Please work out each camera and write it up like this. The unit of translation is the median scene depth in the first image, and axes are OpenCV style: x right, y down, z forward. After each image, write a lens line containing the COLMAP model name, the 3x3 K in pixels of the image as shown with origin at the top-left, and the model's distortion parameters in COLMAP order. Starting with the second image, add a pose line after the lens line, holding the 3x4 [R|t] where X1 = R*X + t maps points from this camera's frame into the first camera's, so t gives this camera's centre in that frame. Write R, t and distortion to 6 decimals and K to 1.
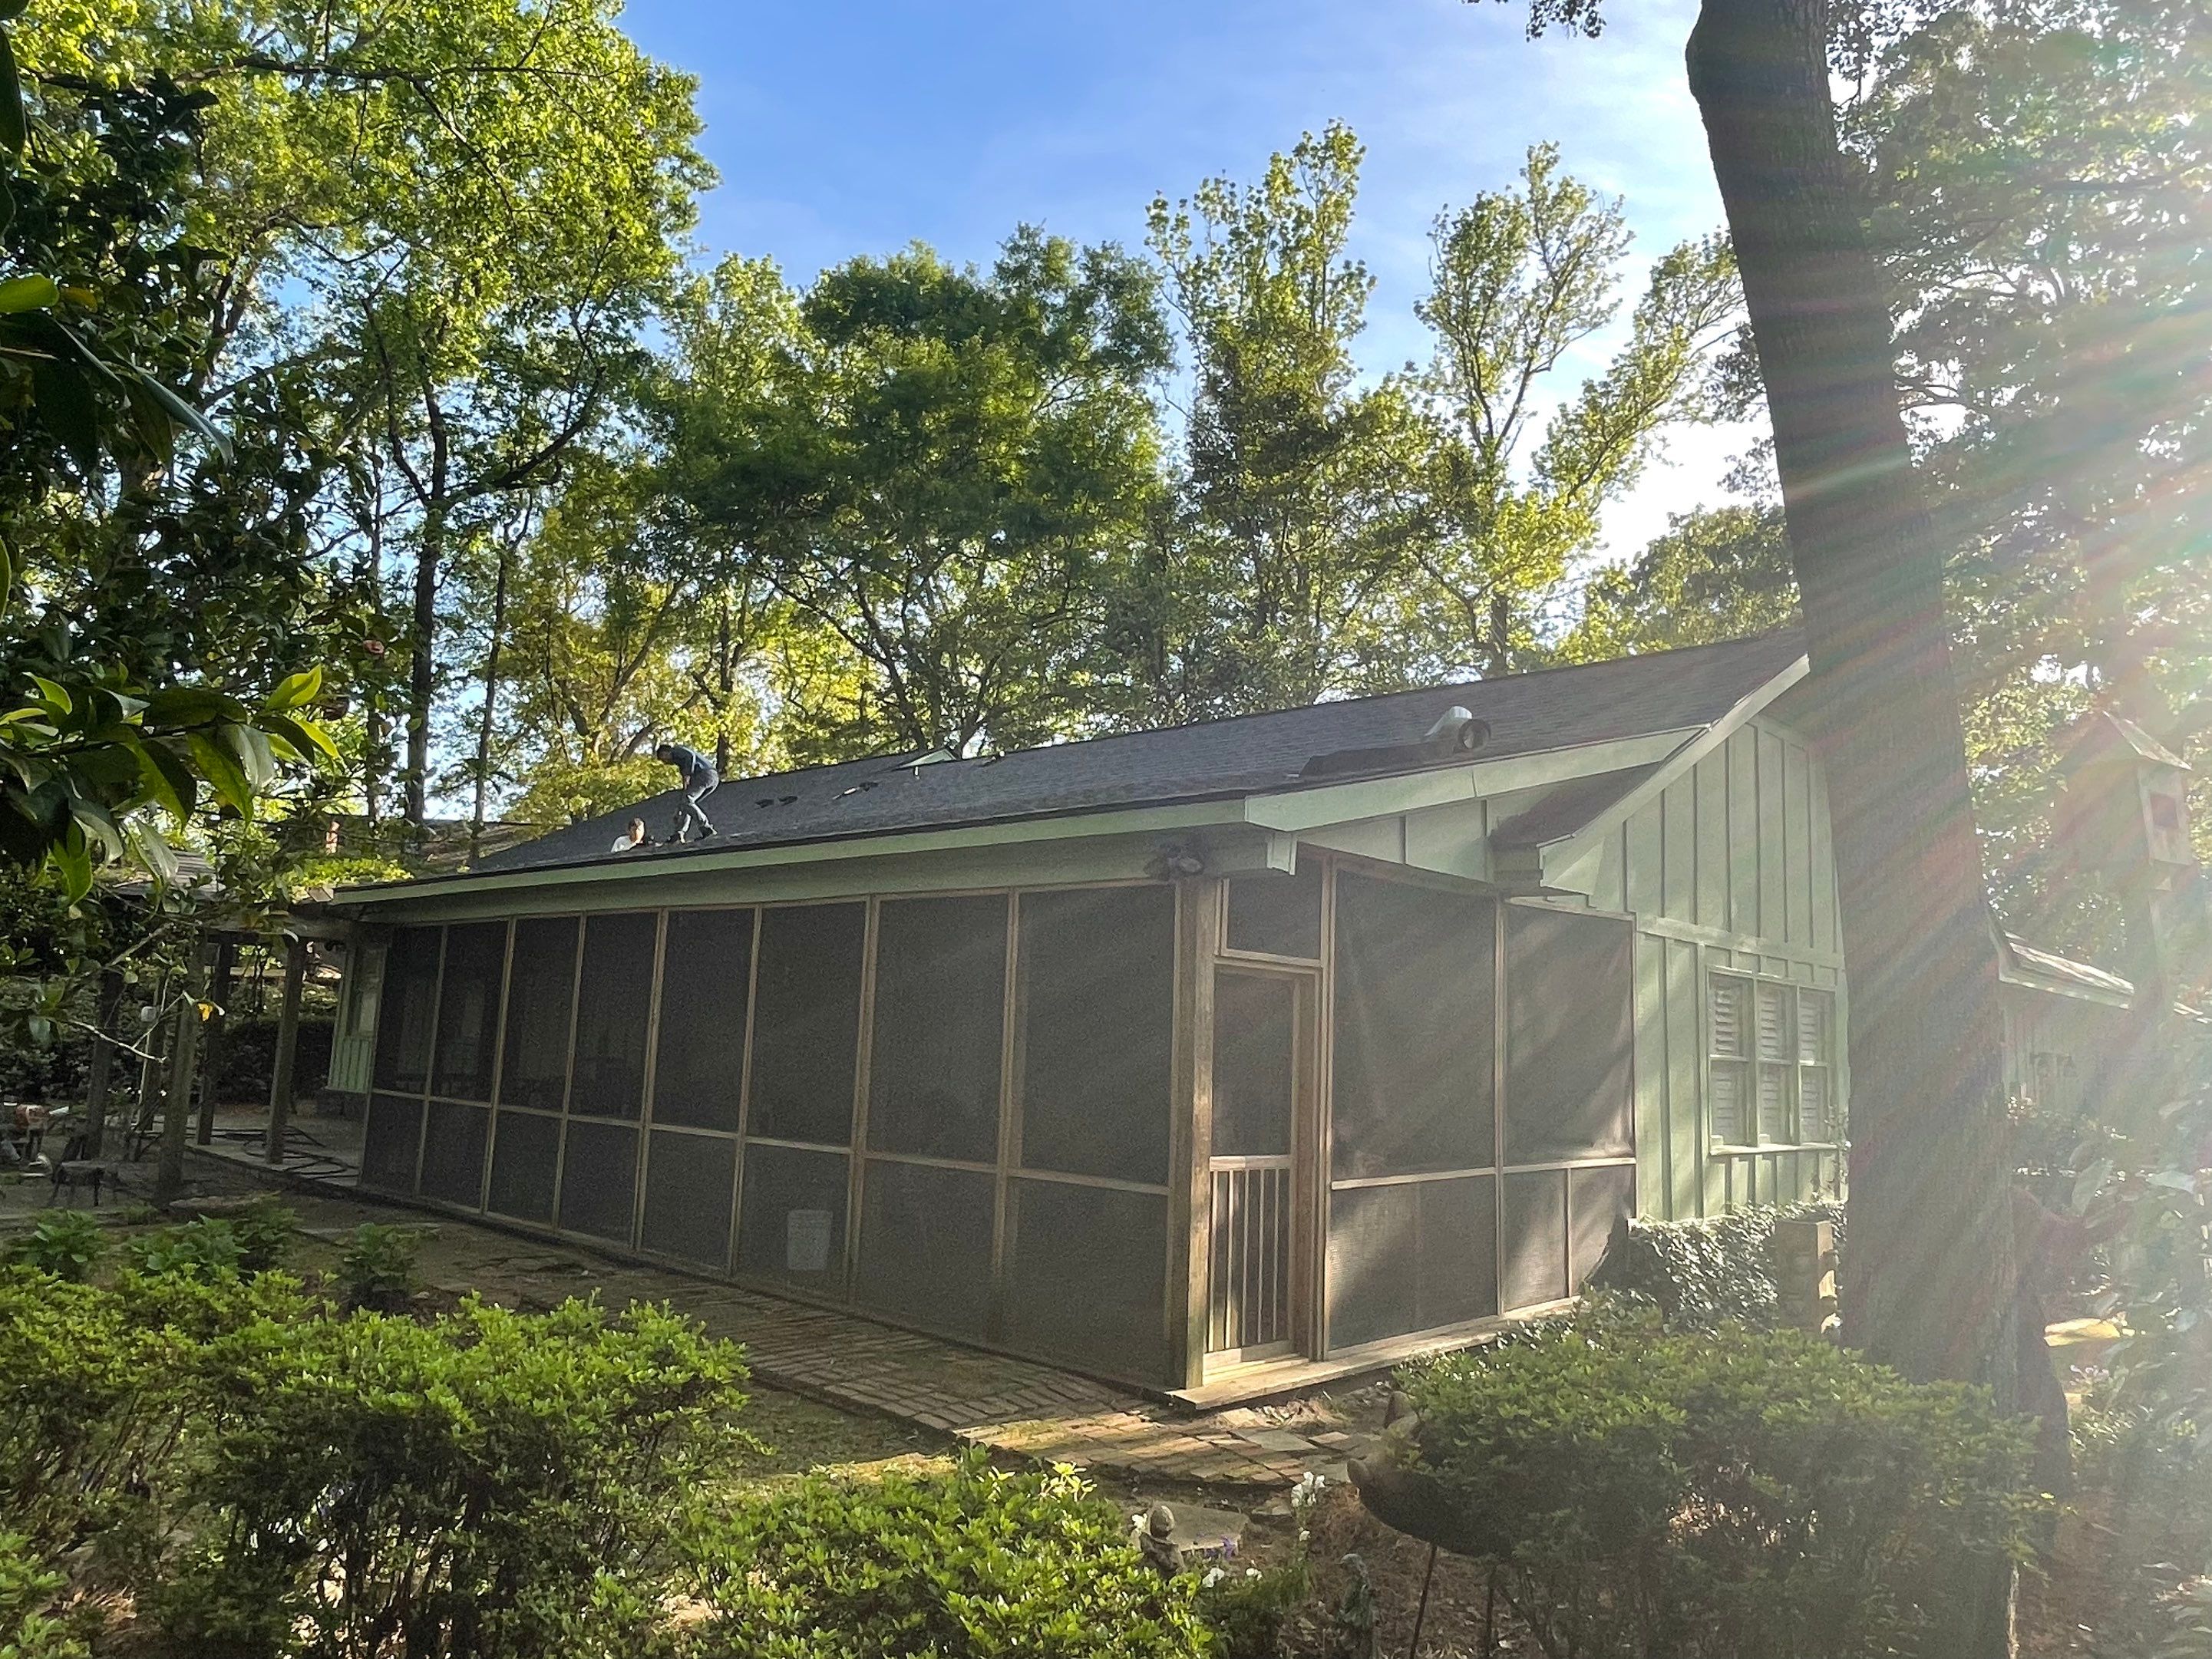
lens RADIAL K [[1452.5, 0, 1114.7], [0, 1452.5, 837.4], [0, 0, 1]] dist [0.000205, -0.000756]
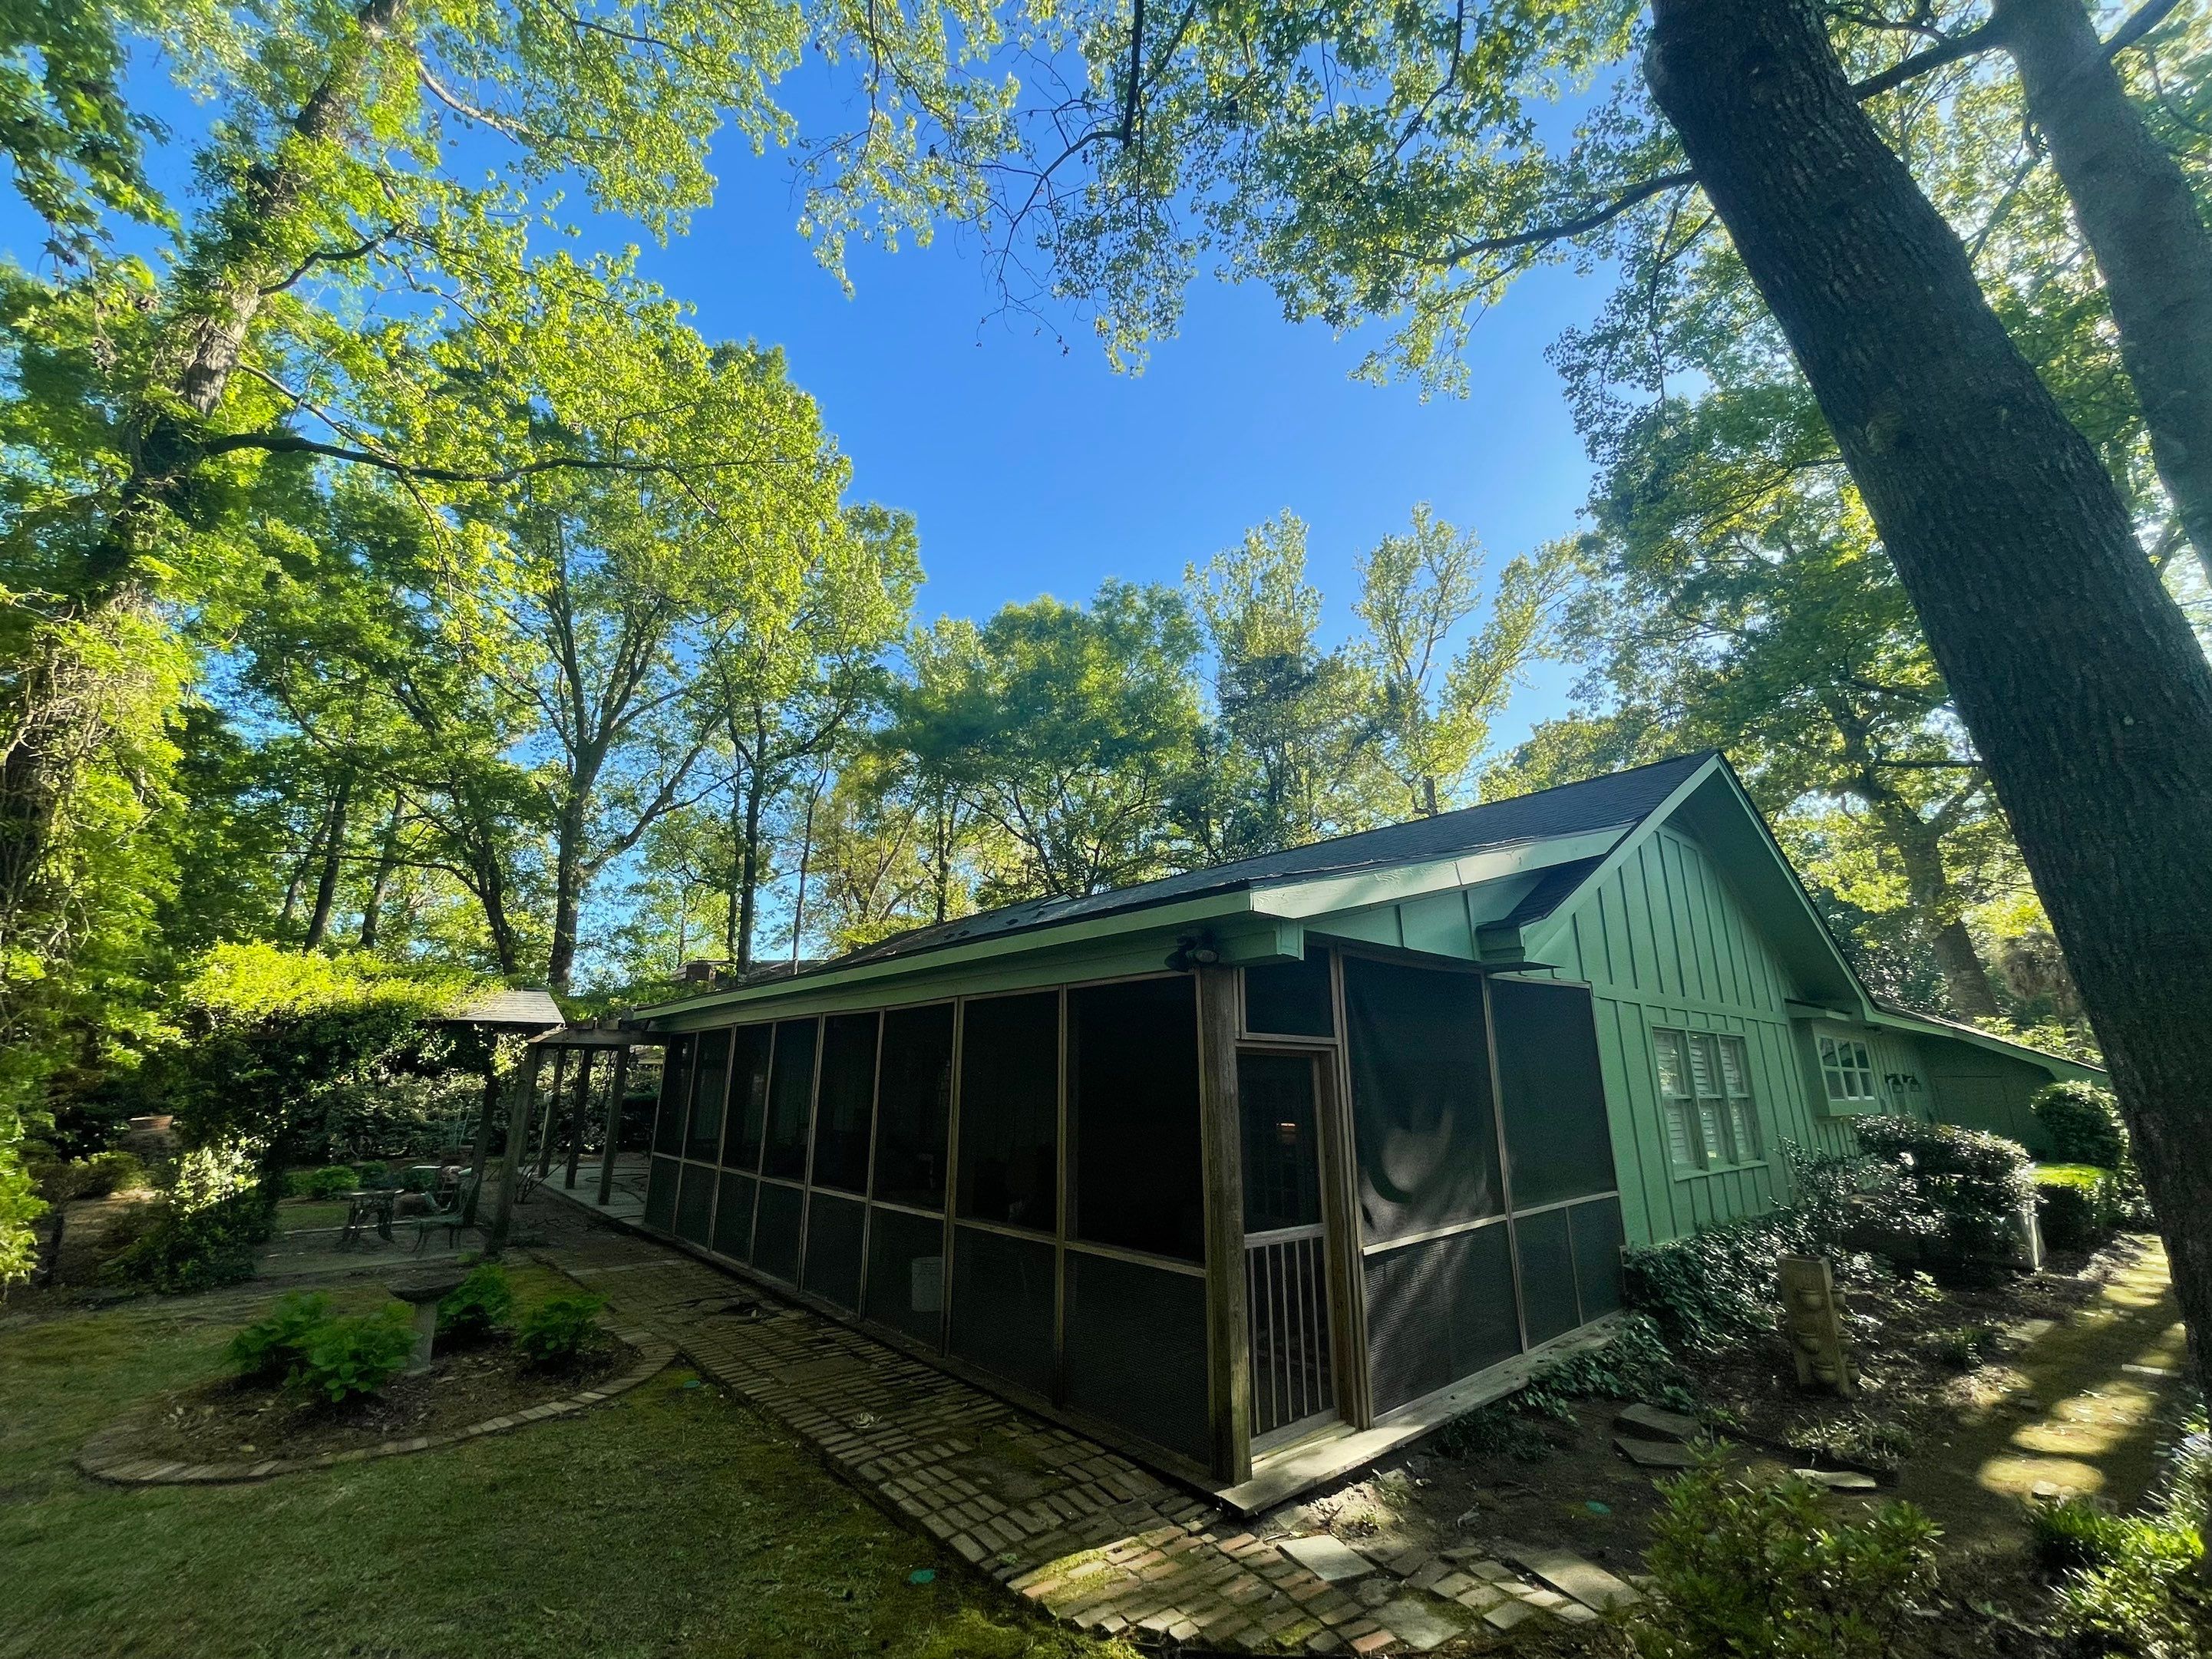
lens RADIAL K [[864.5, 0, 1108.9], [0, 864.5, 842.8], [0, 0, 1]] dist [0.000461, -0.000046]
pose [[0.993618, -0.063535, -0.093196, 0.027416], [0.051148, 0.990226, -0.129759, 0.009237], [0.100530, 0.124164, 0.987156, 0.206401]]
